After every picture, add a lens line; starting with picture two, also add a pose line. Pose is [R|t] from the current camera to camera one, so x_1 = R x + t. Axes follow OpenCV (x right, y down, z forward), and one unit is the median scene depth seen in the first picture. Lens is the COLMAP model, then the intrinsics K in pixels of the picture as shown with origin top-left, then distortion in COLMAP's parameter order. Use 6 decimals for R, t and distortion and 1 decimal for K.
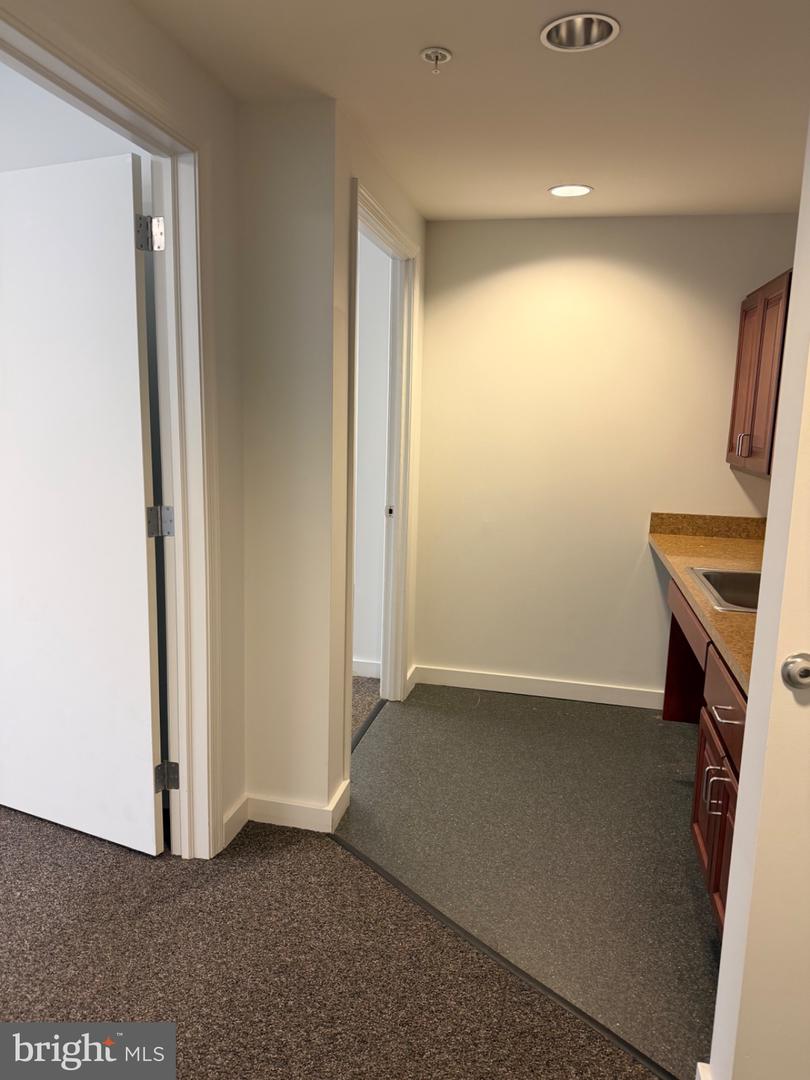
lens RADIAL K [[742.4, 0, 403.4], [0, 742.4, 545.2], [0, 0, 1]] dist [0.100936, -0.181710]
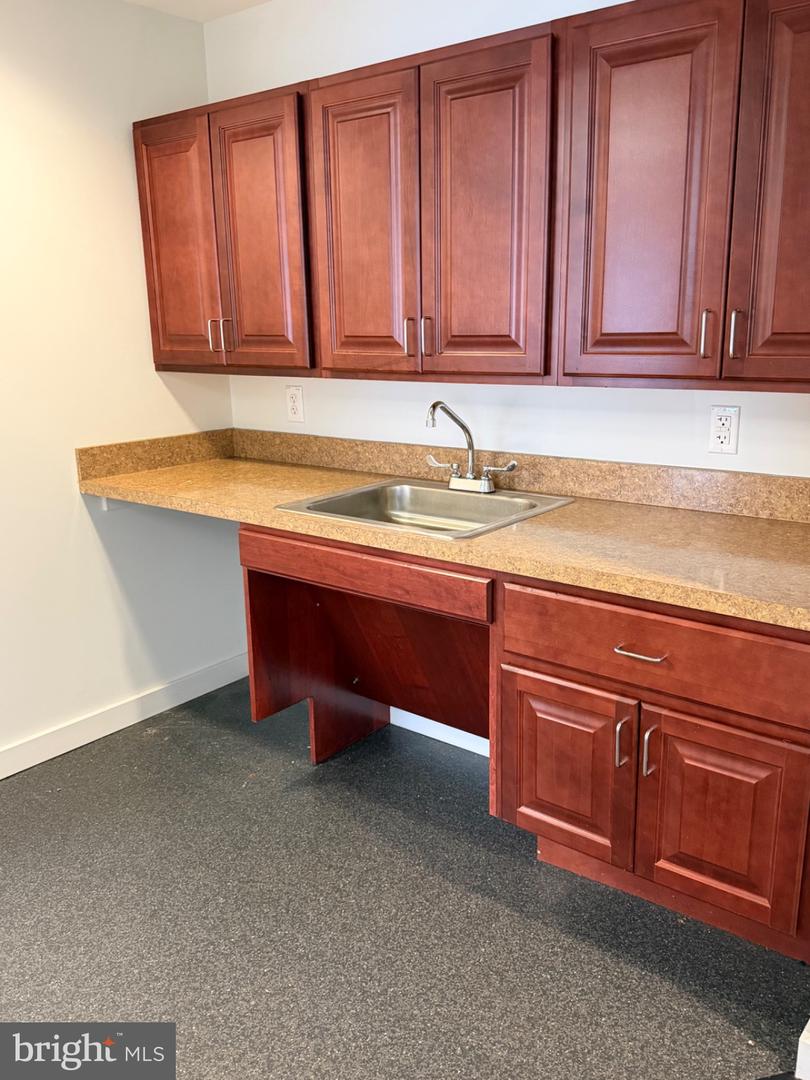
lens RADIAL K [[894.3, 0, 405.0], [0, 894.3, 540.0], [0, 0, 1]] dist [0.147623, -0.256693]
pose [[0.457133, -0.252406, 0.852831, -0.245390], [0.190752, 0.964396, 0.183179, -0.059225], [-0.868702, 0.078942, 0.489004, 0.370649]]
